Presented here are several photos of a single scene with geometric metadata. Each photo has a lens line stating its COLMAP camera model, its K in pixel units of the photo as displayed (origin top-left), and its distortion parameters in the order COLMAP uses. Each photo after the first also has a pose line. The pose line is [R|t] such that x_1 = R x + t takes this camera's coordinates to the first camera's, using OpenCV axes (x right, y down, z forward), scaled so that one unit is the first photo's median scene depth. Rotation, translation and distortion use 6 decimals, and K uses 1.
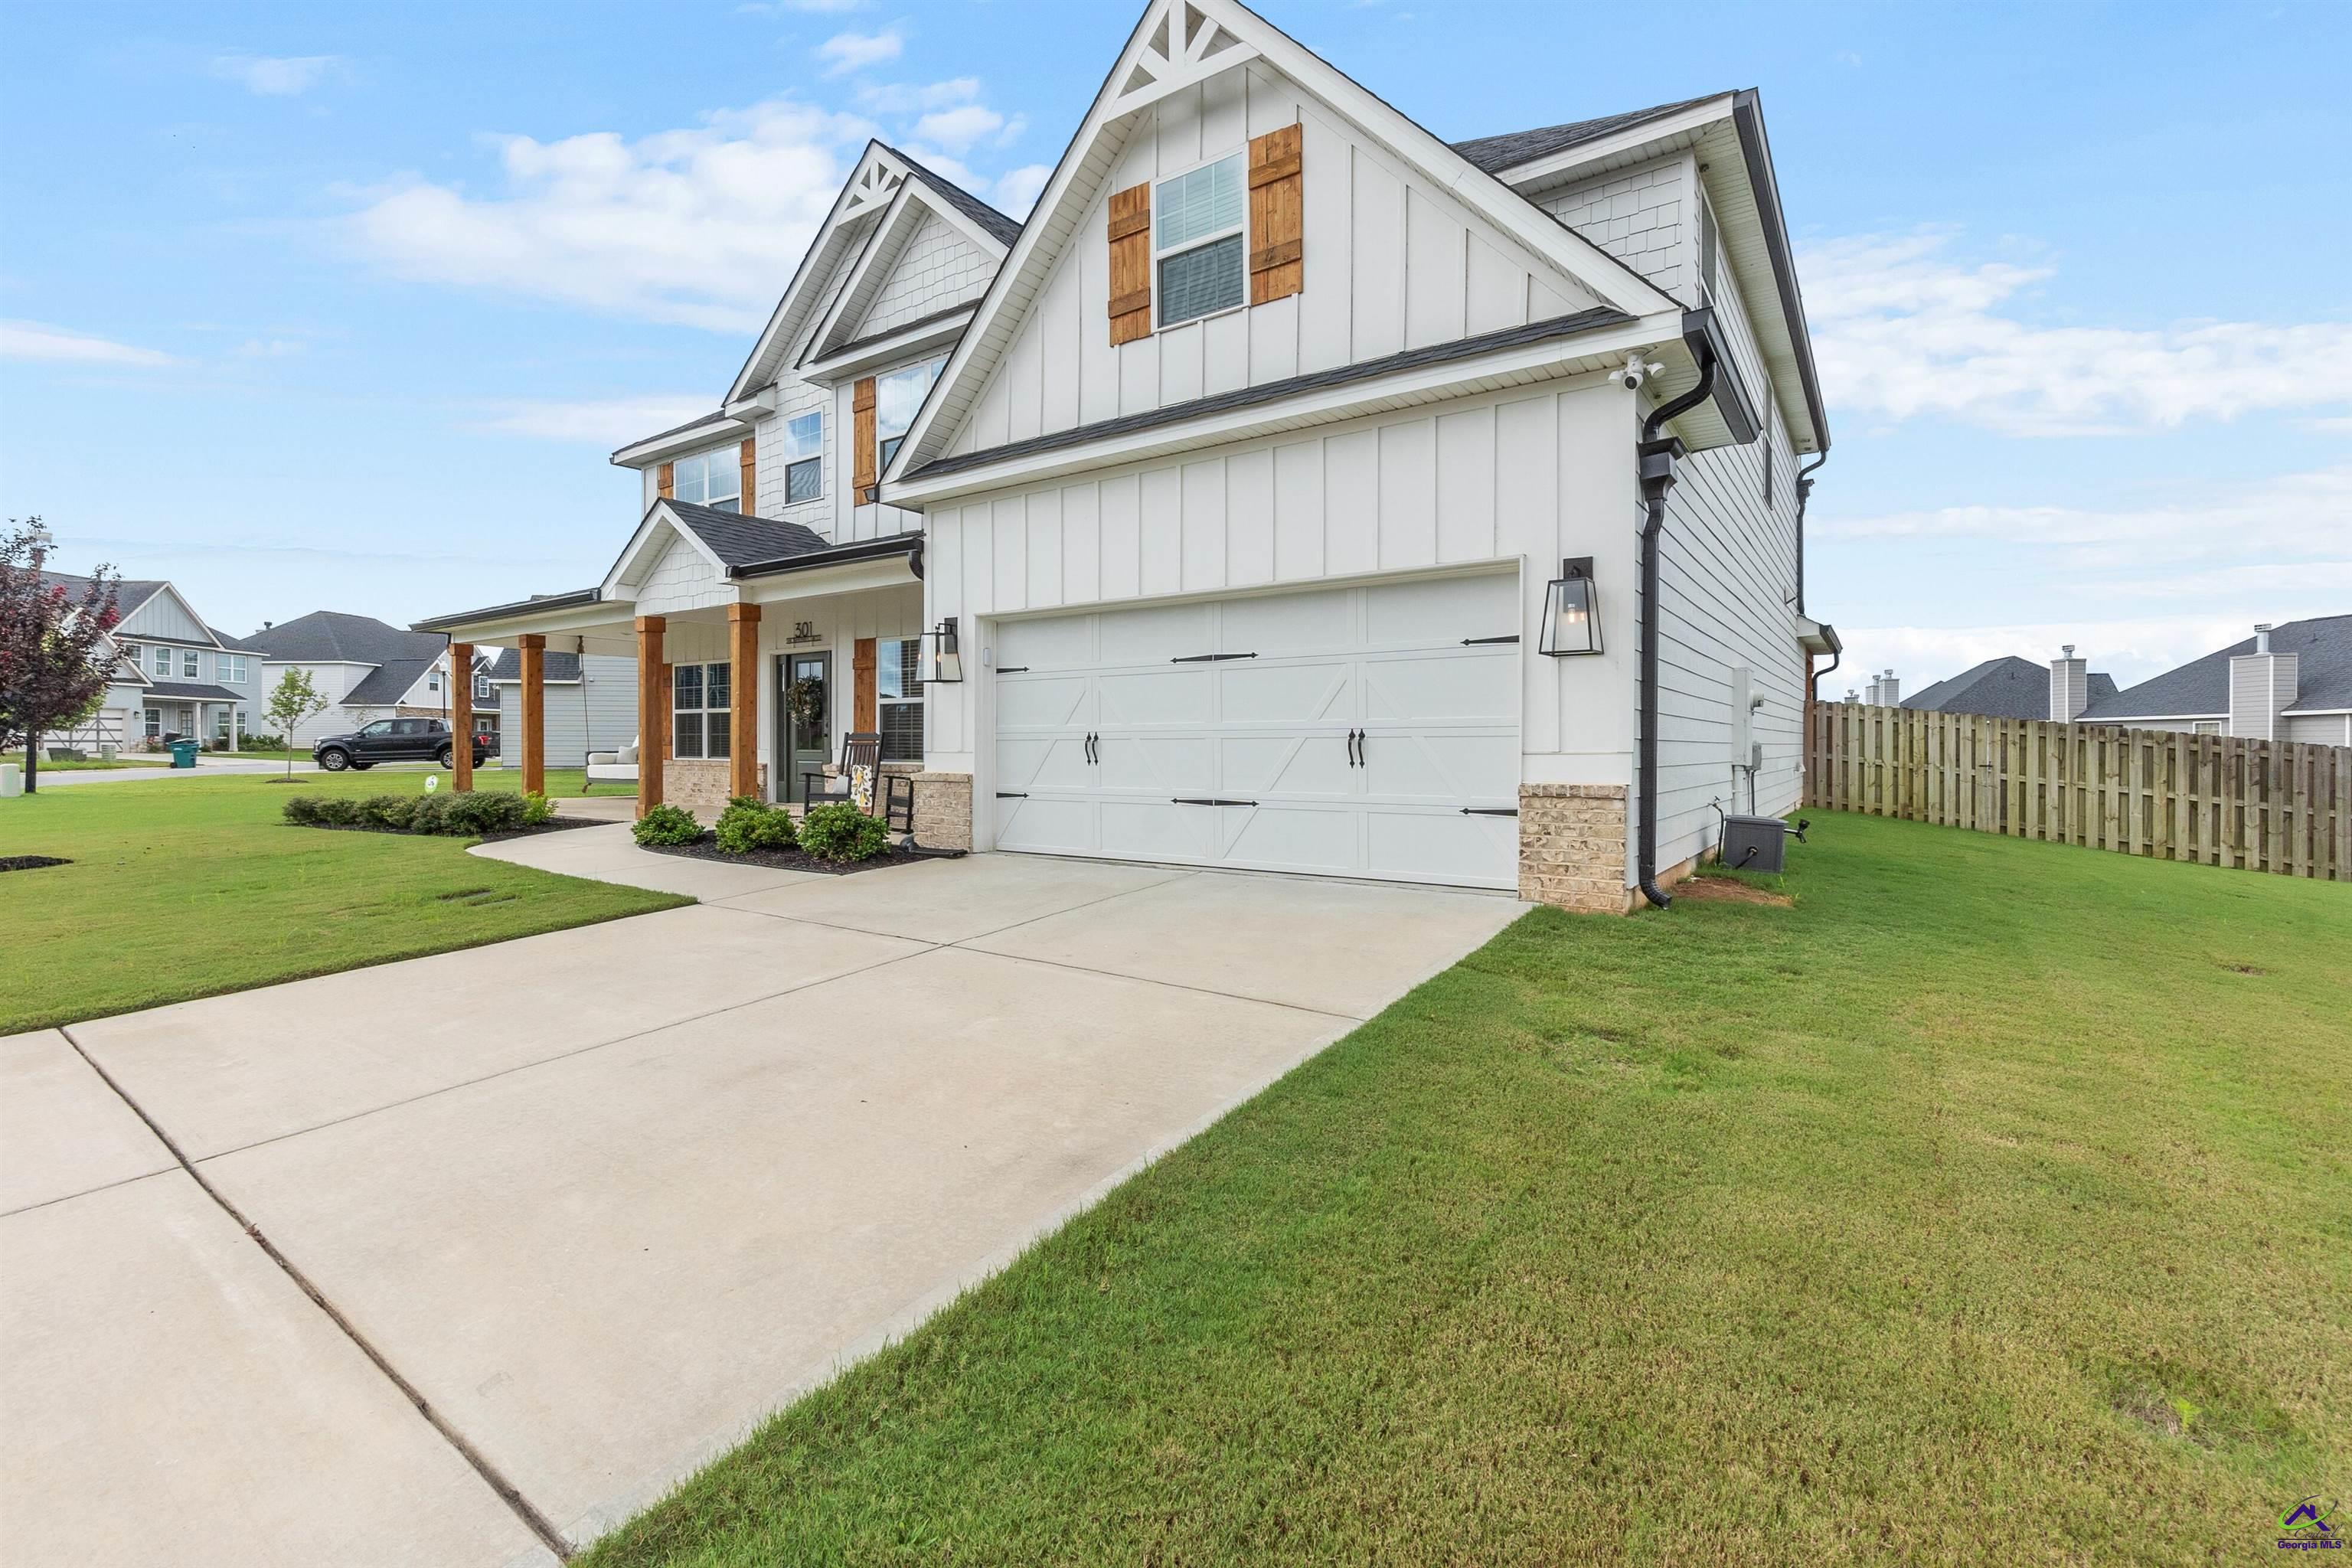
lens RADIAL K [[1030.2, 0, 1178.8], [0, 1030.2, 756.6], [0, 0, 1]] dist [-0.005328, 0.001002]
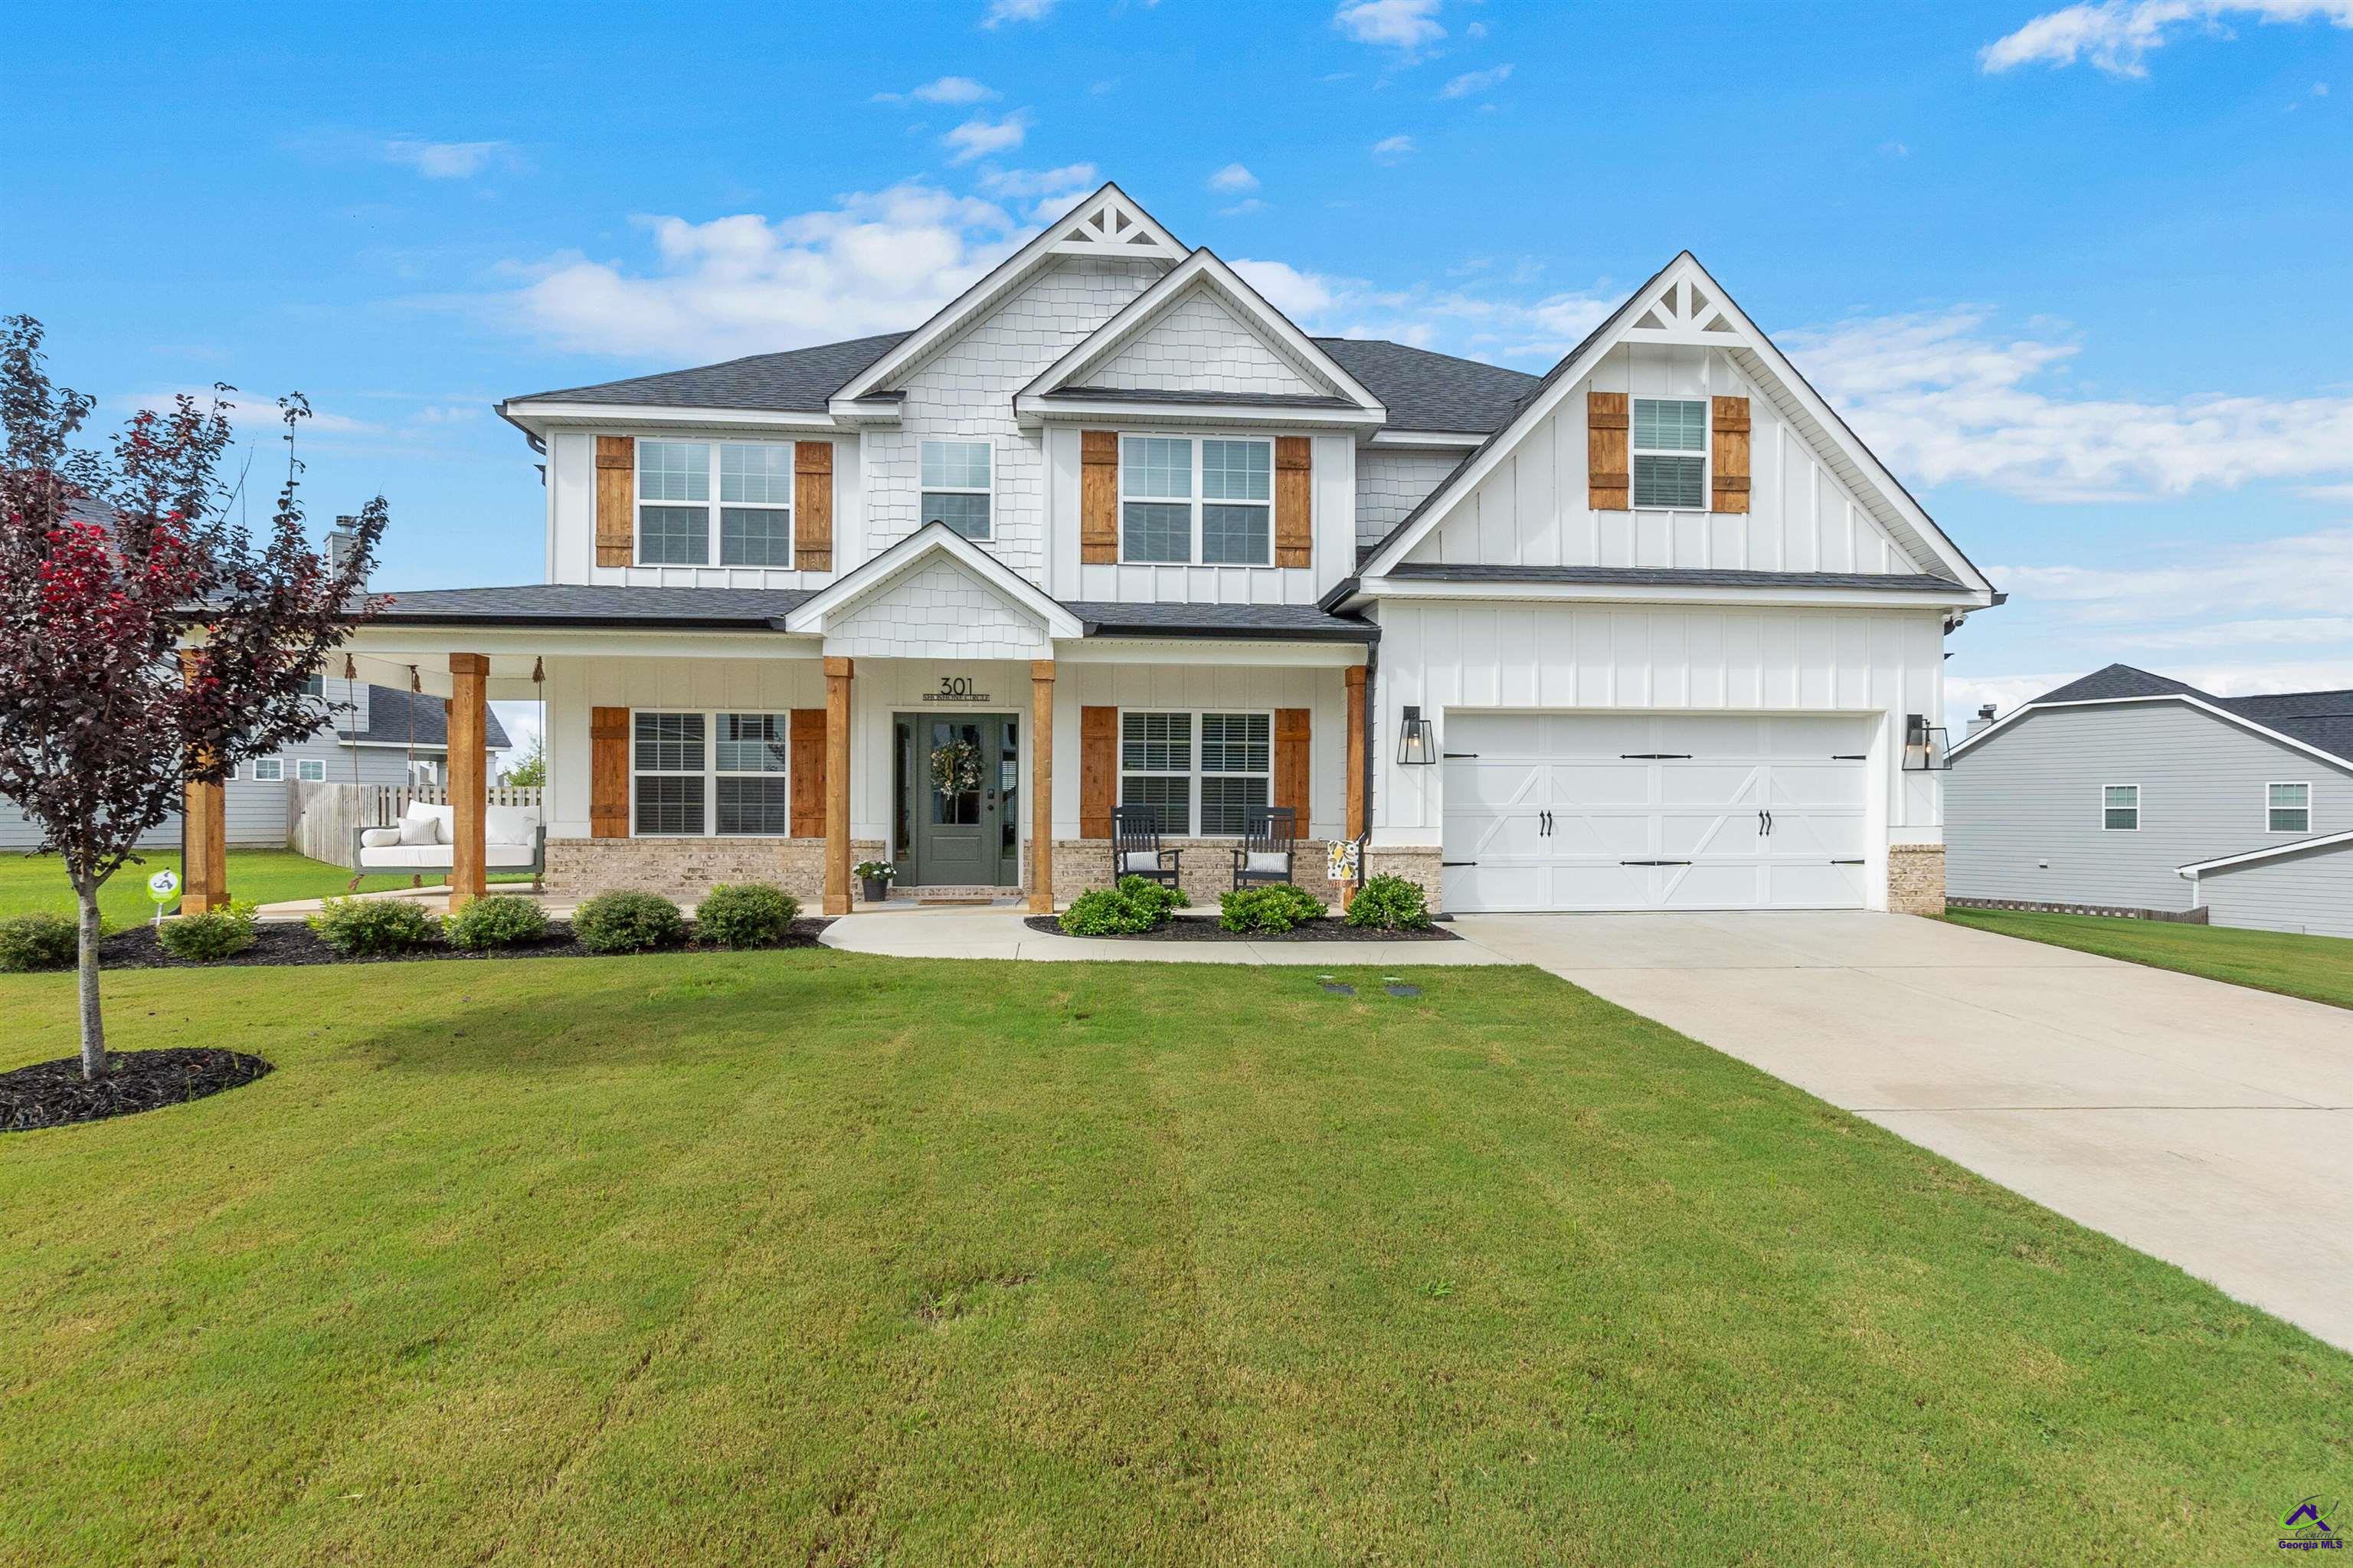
lens RADIAL K [[1030.7, 0, 1160.5], [0, 1030.7, 817.8], [0, 0, 1]] dist [-0.005328, 0.001002]
pose [[0.770780, -0.001987, 0.637098, -1.175574], [0.004989, 0.999983, -0.002918, -0.012819], [-0.637082, 0.005428, 0.770777, 0.324618]]
